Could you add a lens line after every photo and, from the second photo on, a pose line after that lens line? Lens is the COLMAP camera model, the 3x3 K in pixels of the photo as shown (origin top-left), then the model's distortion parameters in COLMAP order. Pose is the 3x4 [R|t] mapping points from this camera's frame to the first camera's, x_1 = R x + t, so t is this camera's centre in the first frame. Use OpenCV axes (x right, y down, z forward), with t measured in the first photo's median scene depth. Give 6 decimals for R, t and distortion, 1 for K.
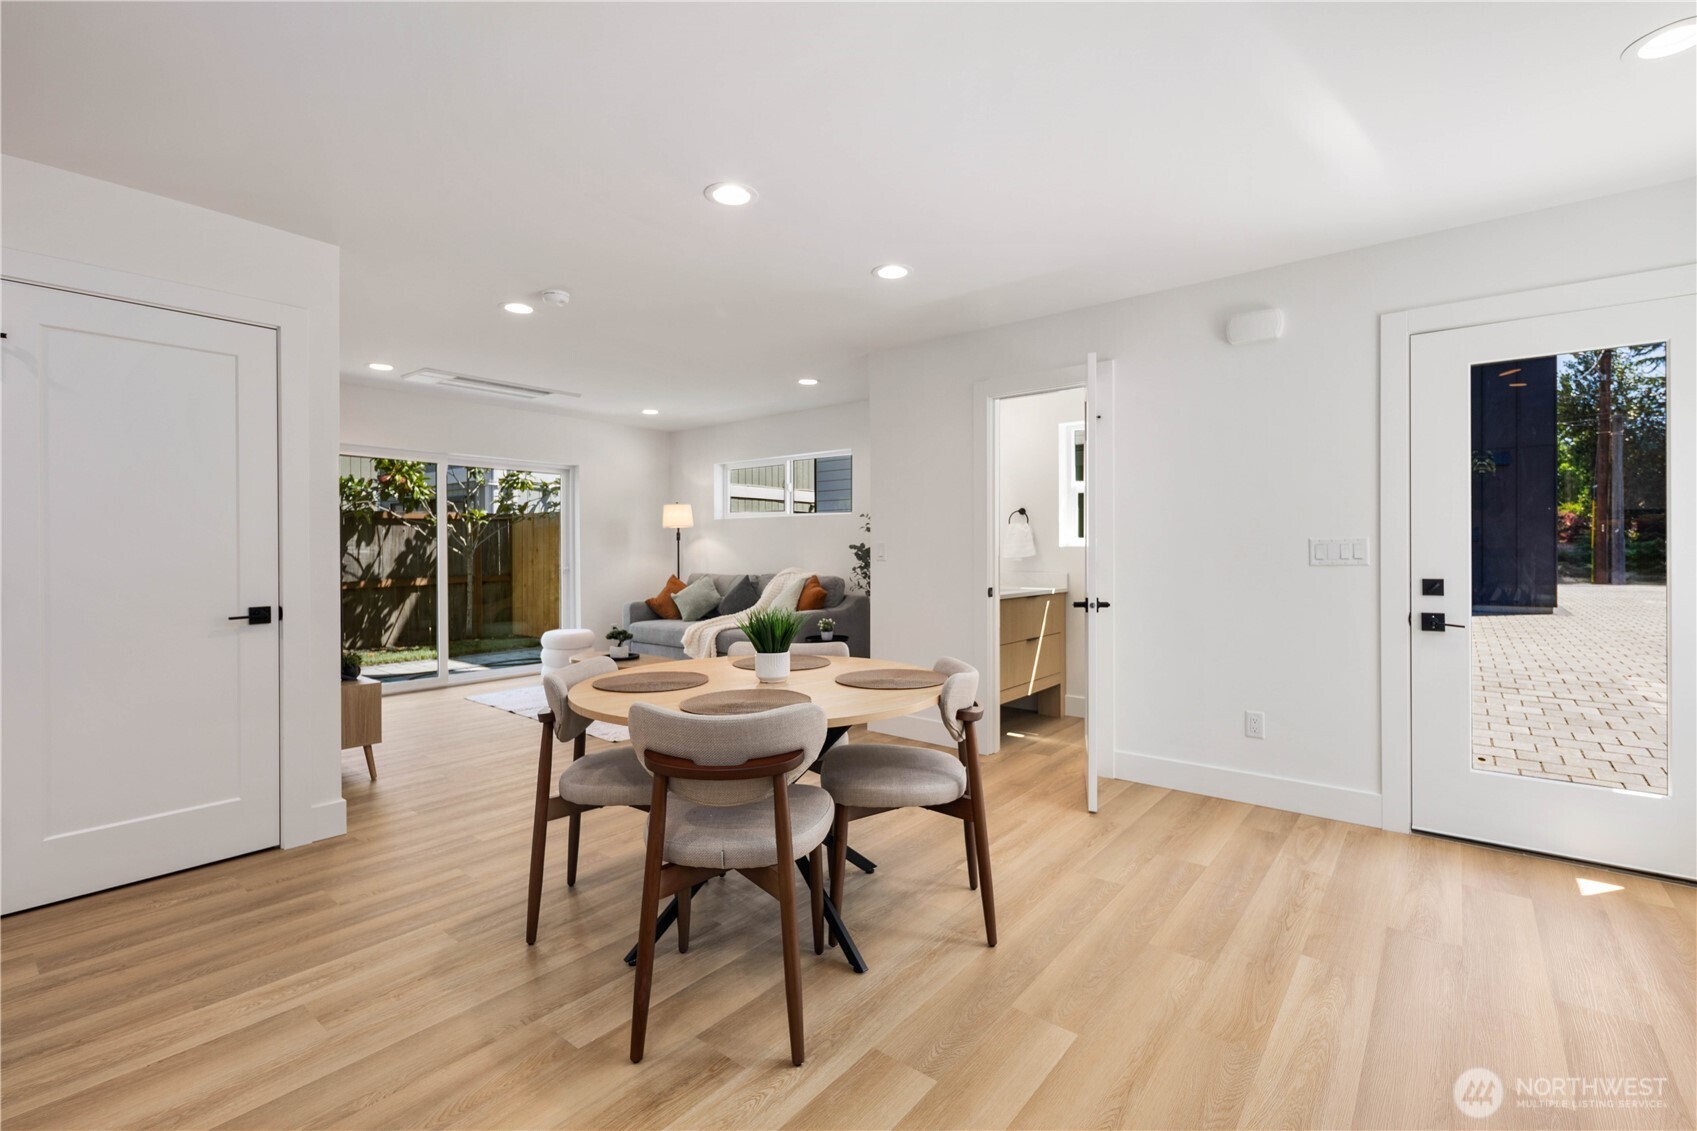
lens RADIAL K [[739.7, 0, 851.2], [0, 739.7, 557.4], [0, 0, 1]] dist [0.004325, -0.002751]
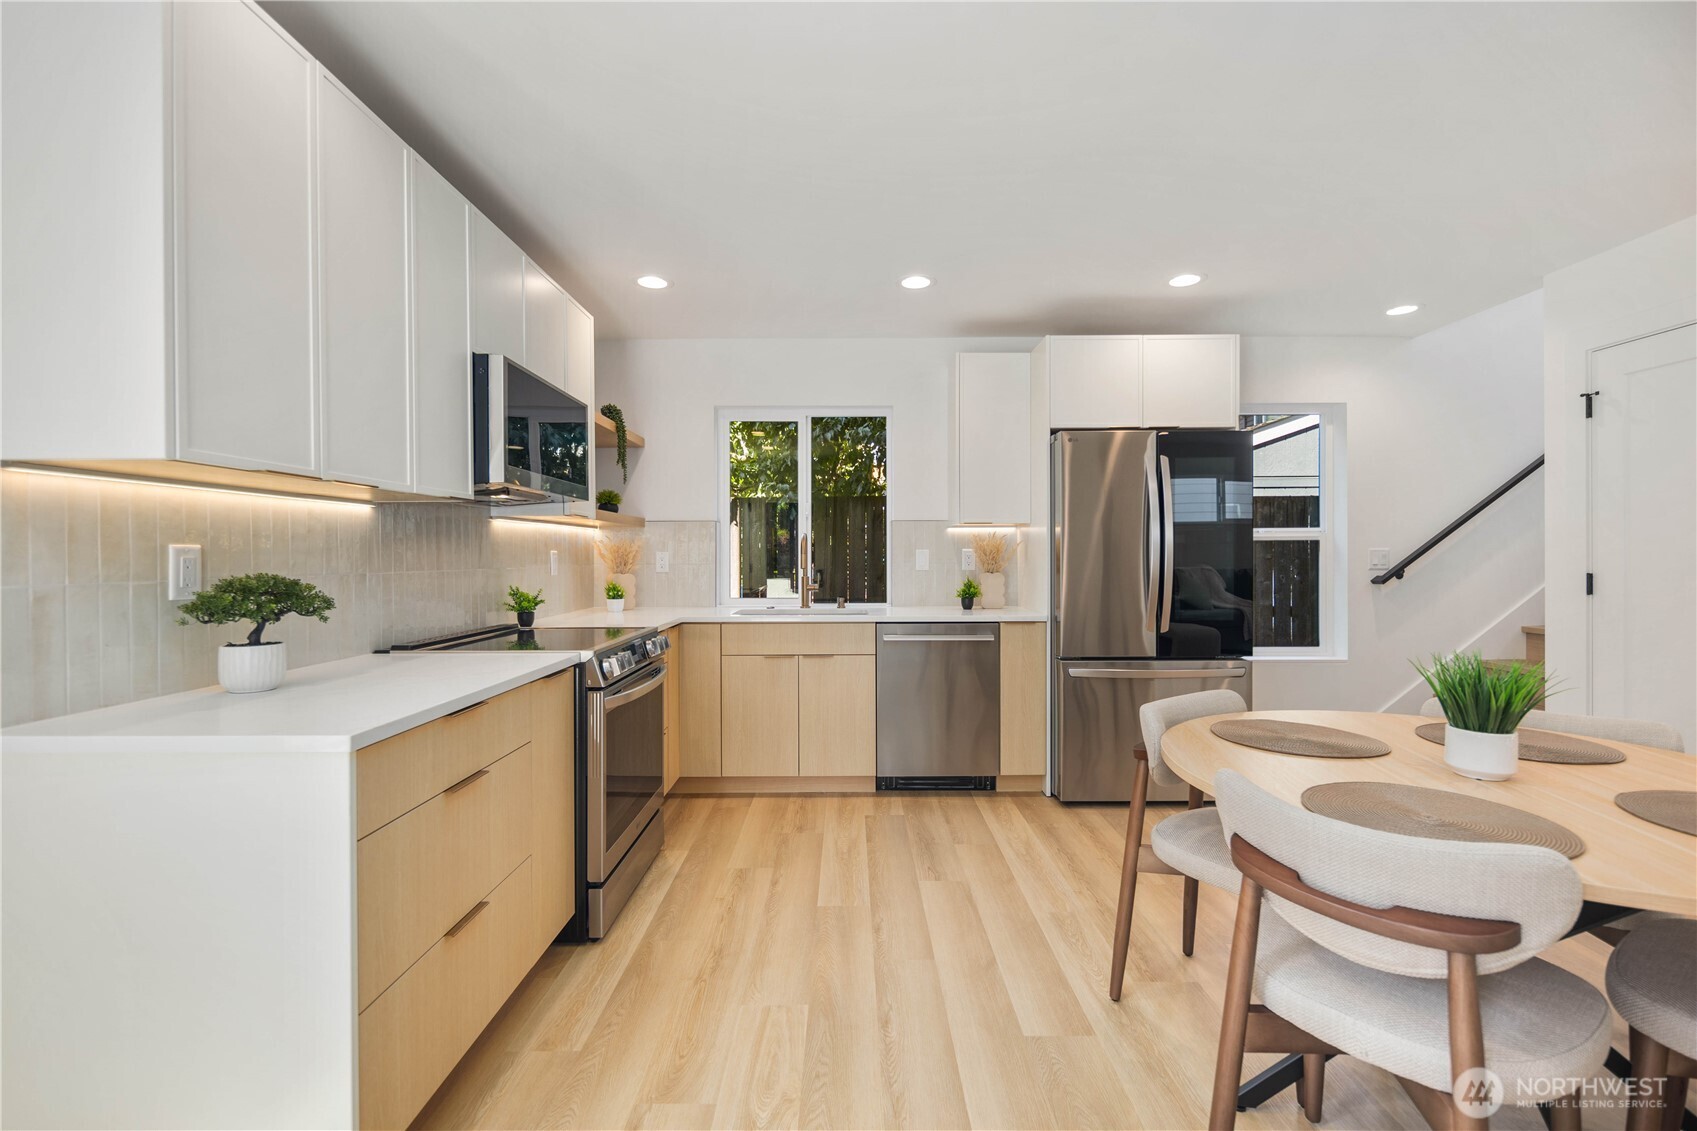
lens RADIAL K [[739.7, 0, 844.4], [0, 739.7, 562.5], [0, 0, 1]] dist [0.004325, -0.002751]
pose [[-0.780174, 0.011218, -0.625461, 0.241024], [0.000263, 0.999845, 0.017604, -0.008107], [0.625562, 0.013570, -0.780057, 0.398299]]
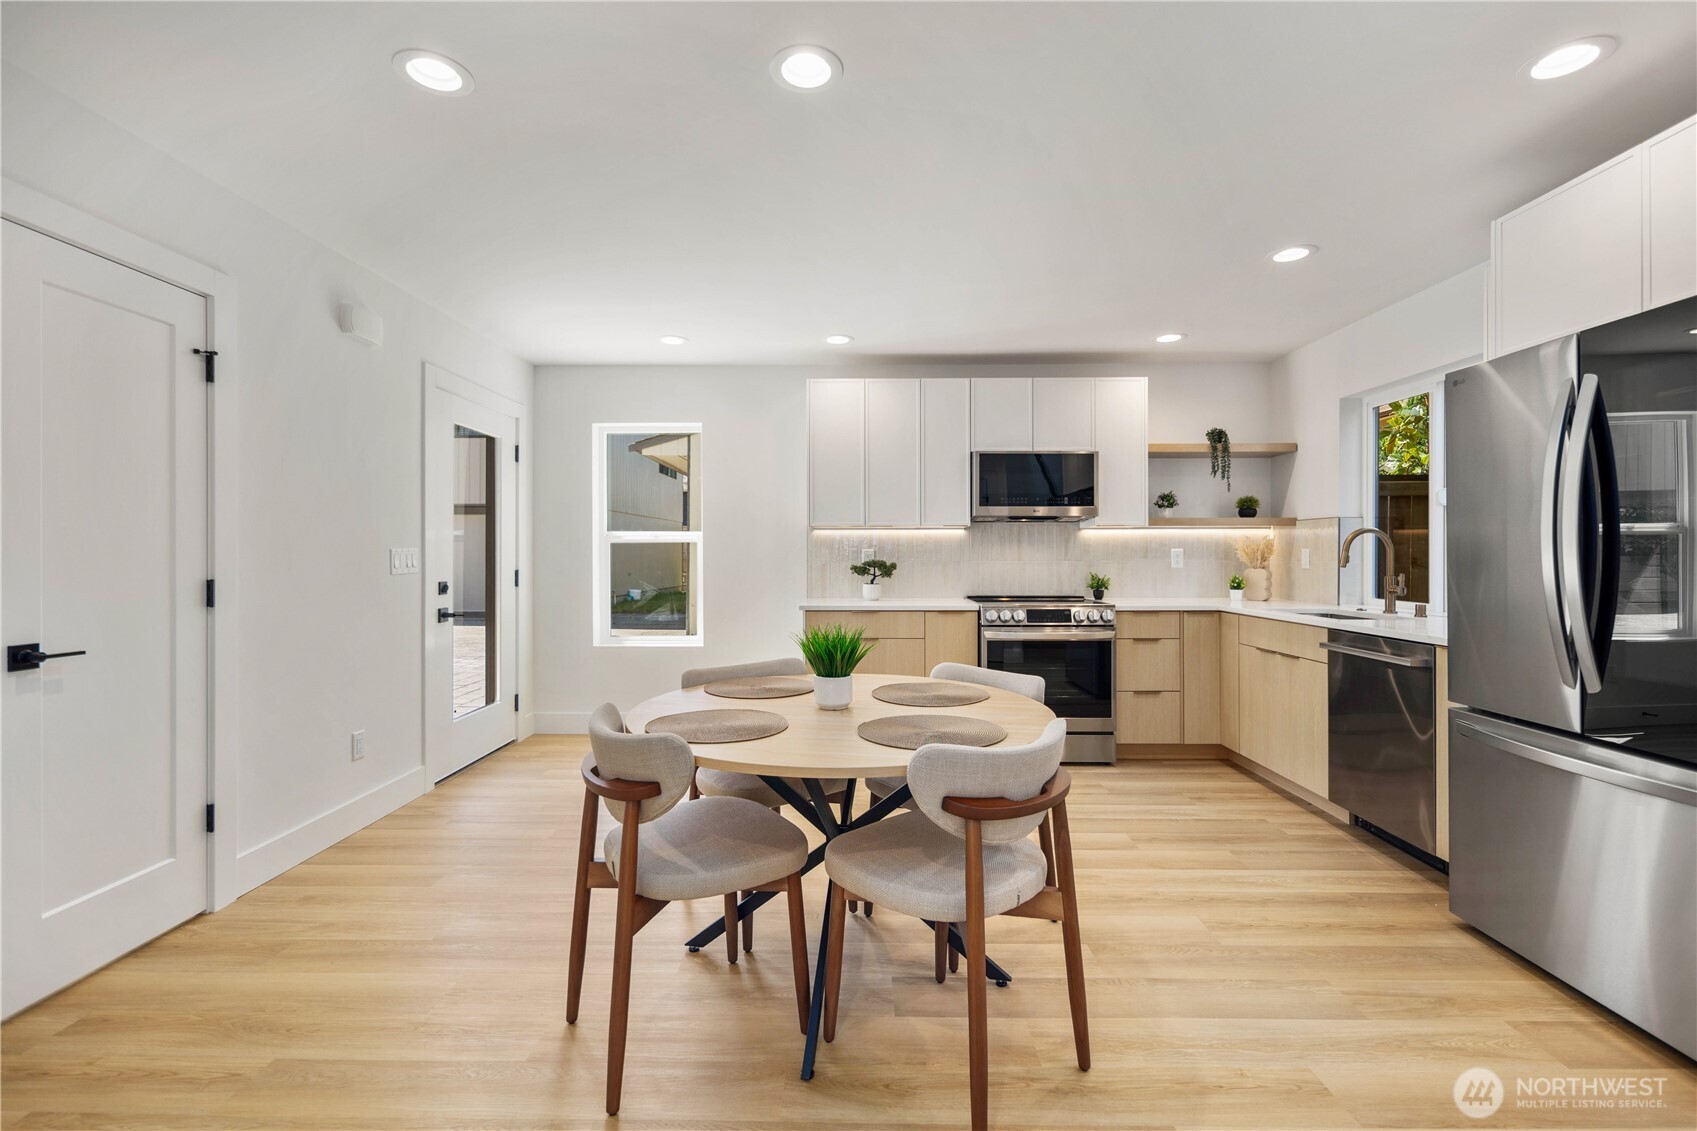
lens RADIAL K [[739.7, 0, 844.8], [0, 739.7, 556.3], [0, 0, 1]] dist [0.004325, -0.002751]
pose [[-0.615735, 0.000437, 0.787953, -0.285464], [0.008894, 0.999940, 0.006395, -0.007742], [-0.787903, 0.010945, -0.615702, 0.534549]]
